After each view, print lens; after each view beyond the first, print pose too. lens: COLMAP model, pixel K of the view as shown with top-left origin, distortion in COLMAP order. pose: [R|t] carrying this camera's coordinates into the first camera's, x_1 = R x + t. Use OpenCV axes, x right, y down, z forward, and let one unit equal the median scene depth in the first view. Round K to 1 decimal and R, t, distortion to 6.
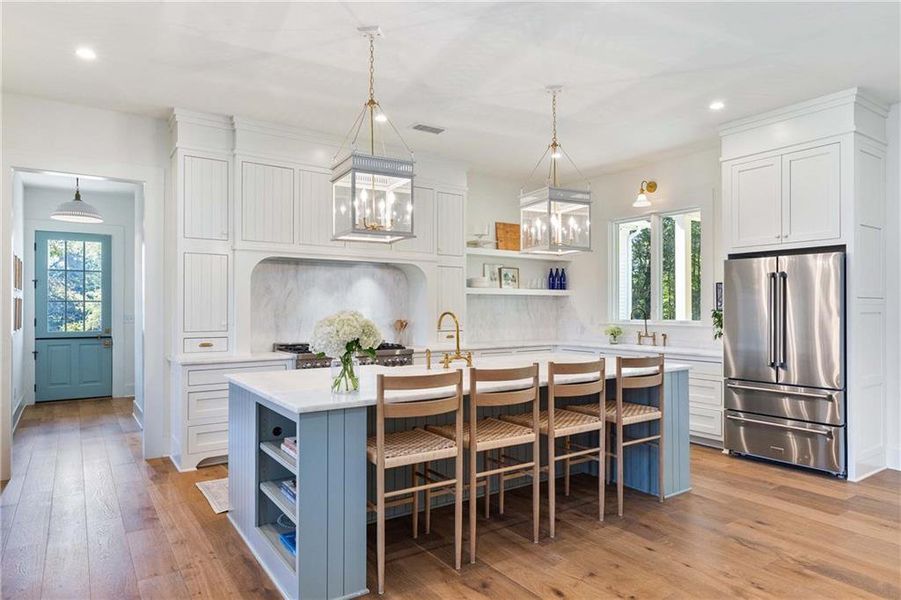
lens RADIAL K [[524.1, 0, 470.0], [0, 524.1, 303.6], [0, 0, 1]] dist [-0.006114, -0.000352]
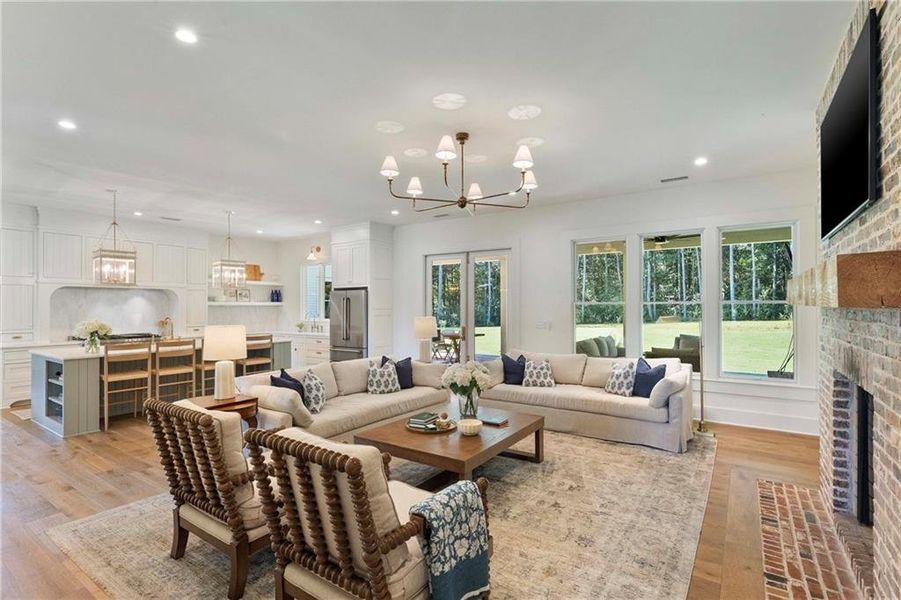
lens RADIAL K [[409.5, 0, 452.4], [0, 409.5, 302.8], [0, 0, 1]] dist [-0.002517, -0.000844]
pose [[0.940445, -0.000767, 0.339944, 0.410993], [0.000975, 0.999999, -0.000441, -0.035897], [-0.339943, 0.000746, 0.940446, -0.797835]]
